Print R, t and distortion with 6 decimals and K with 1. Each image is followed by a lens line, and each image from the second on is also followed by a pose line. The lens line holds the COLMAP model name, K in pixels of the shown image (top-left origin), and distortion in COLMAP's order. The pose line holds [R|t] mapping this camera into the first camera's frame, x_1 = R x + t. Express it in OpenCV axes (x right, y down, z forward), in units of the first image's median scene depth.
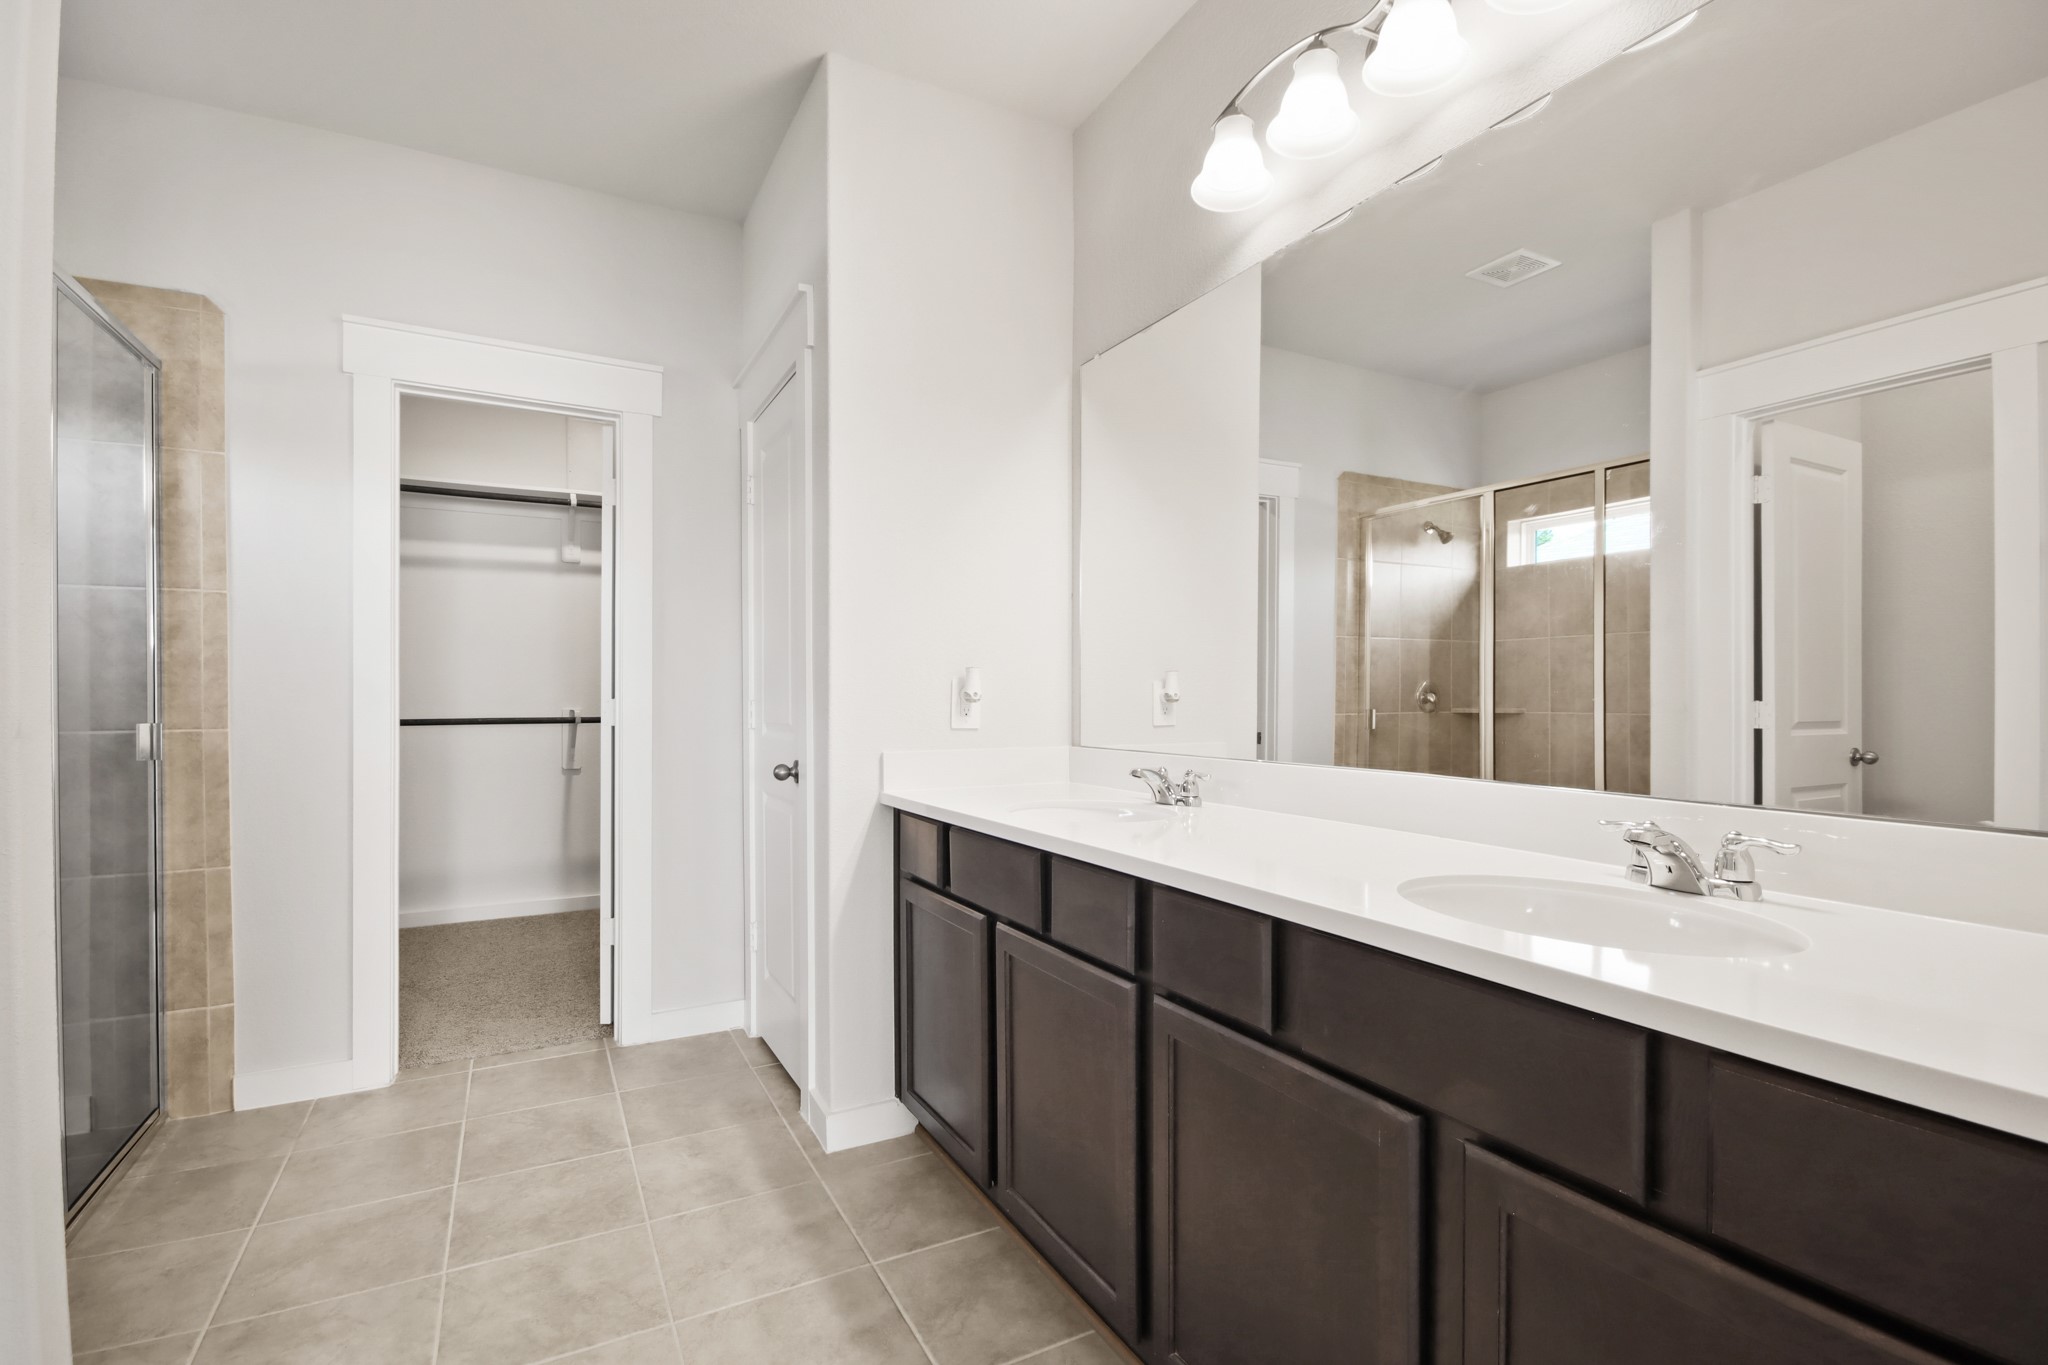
lens RADIAL K [[961.4, 0, 1009.1], [0, 961.4, 698.0], [0, 0, 1]] dist [0.002124, -0.007616]
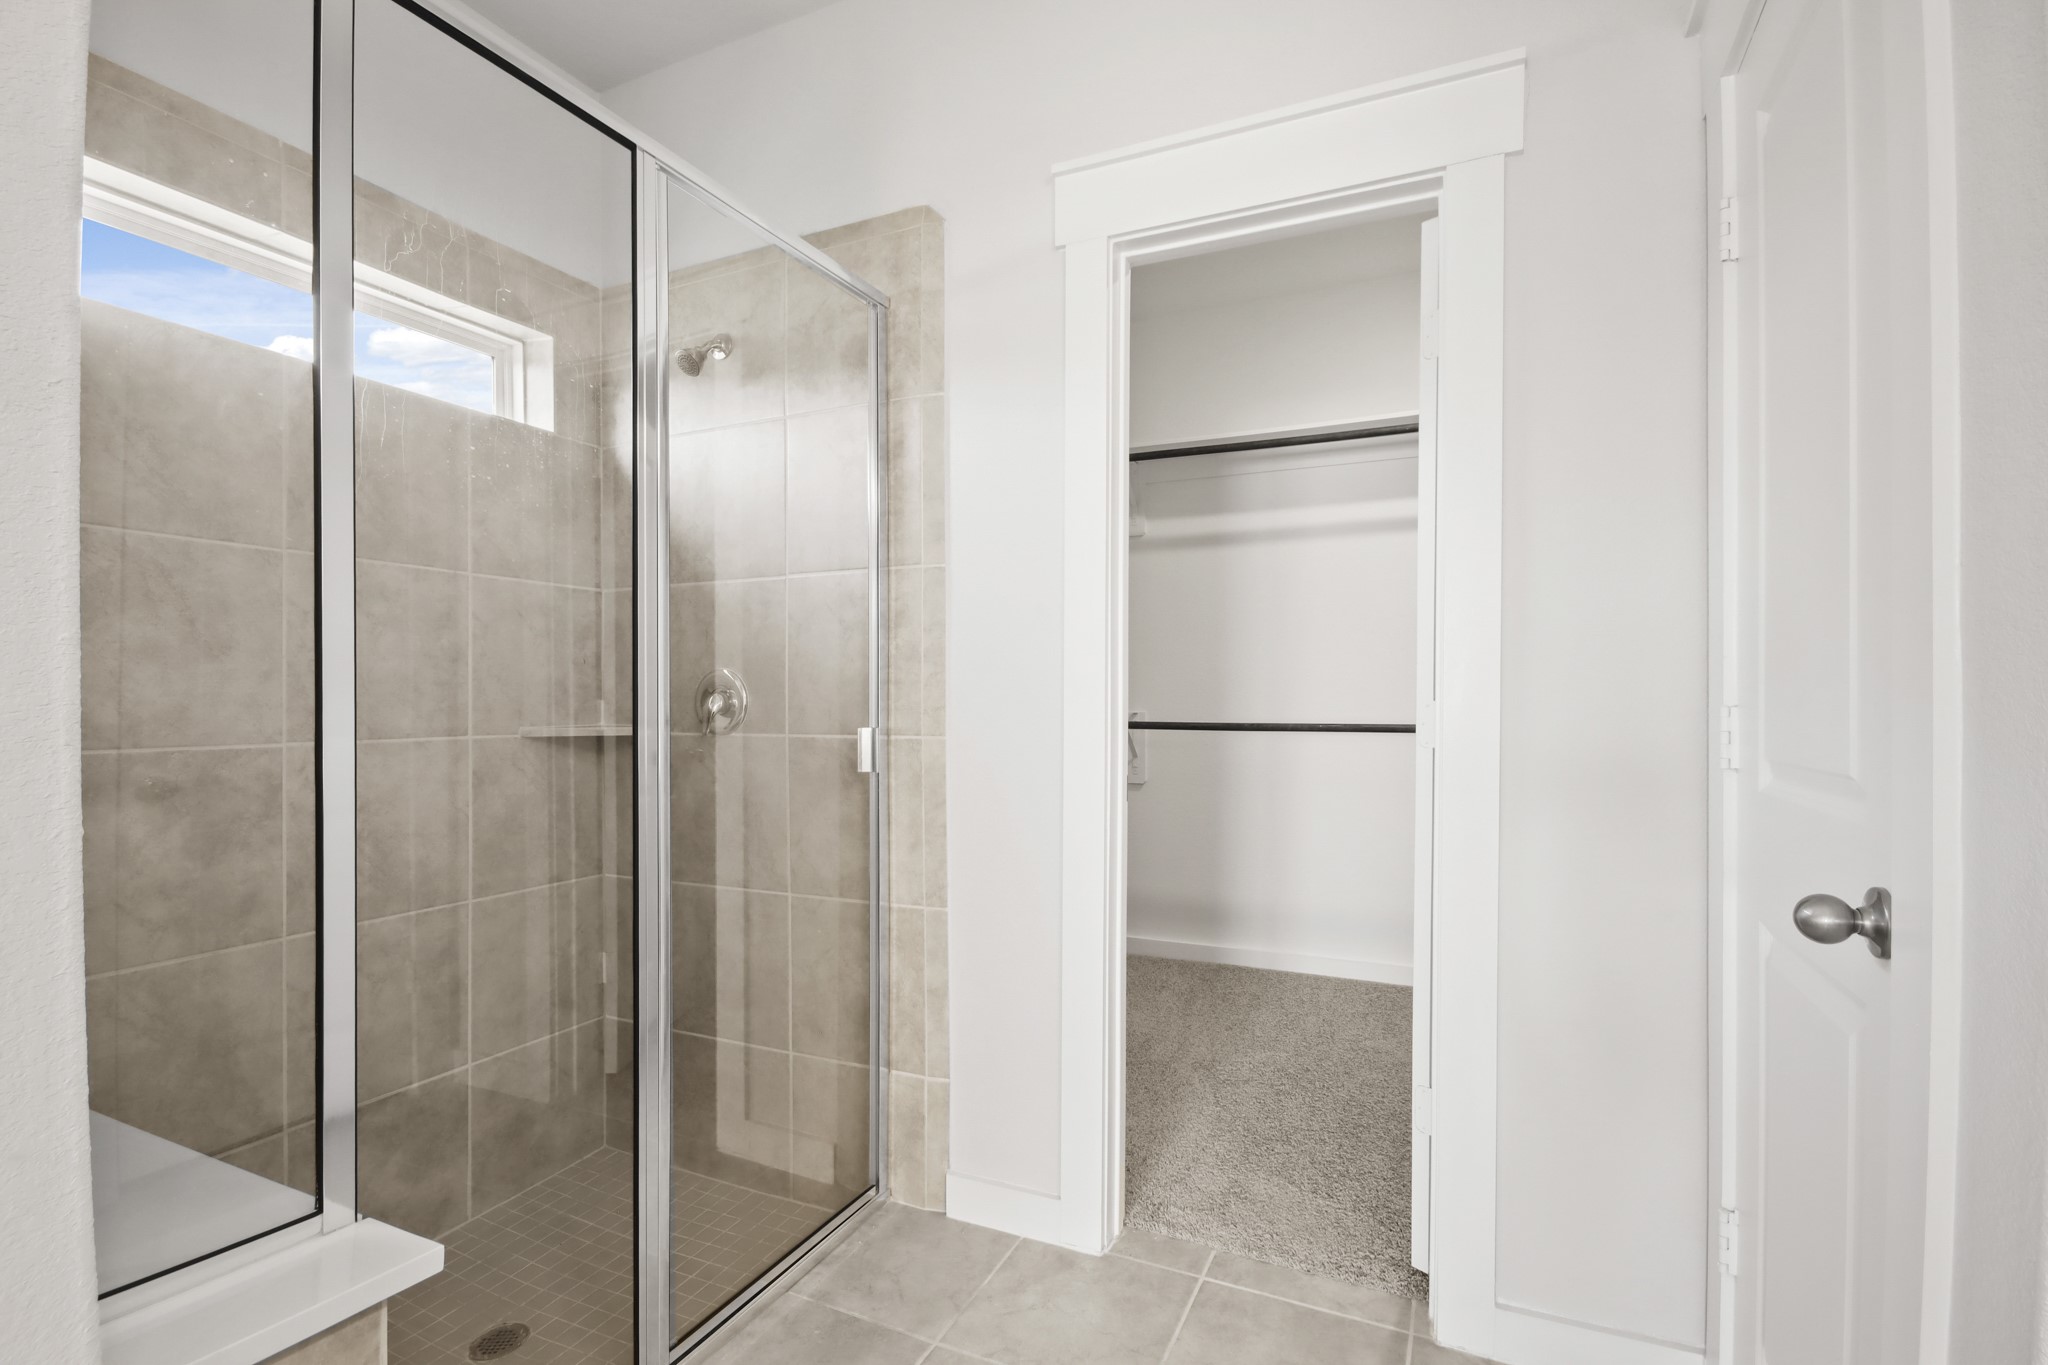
lens RADIAL K [[961.4, 0, 1020.2], [0, 961.4, 703.7], [0, 0, 1]] dist [0.002124, -0.007616]
pose [[0.615213, 0.007672, -0.788323, -0.143199], [-0.001617, 0.999963, 0.008470, -0.002207], [0.788359, -0.003936, 0.615203, 0.559297]]
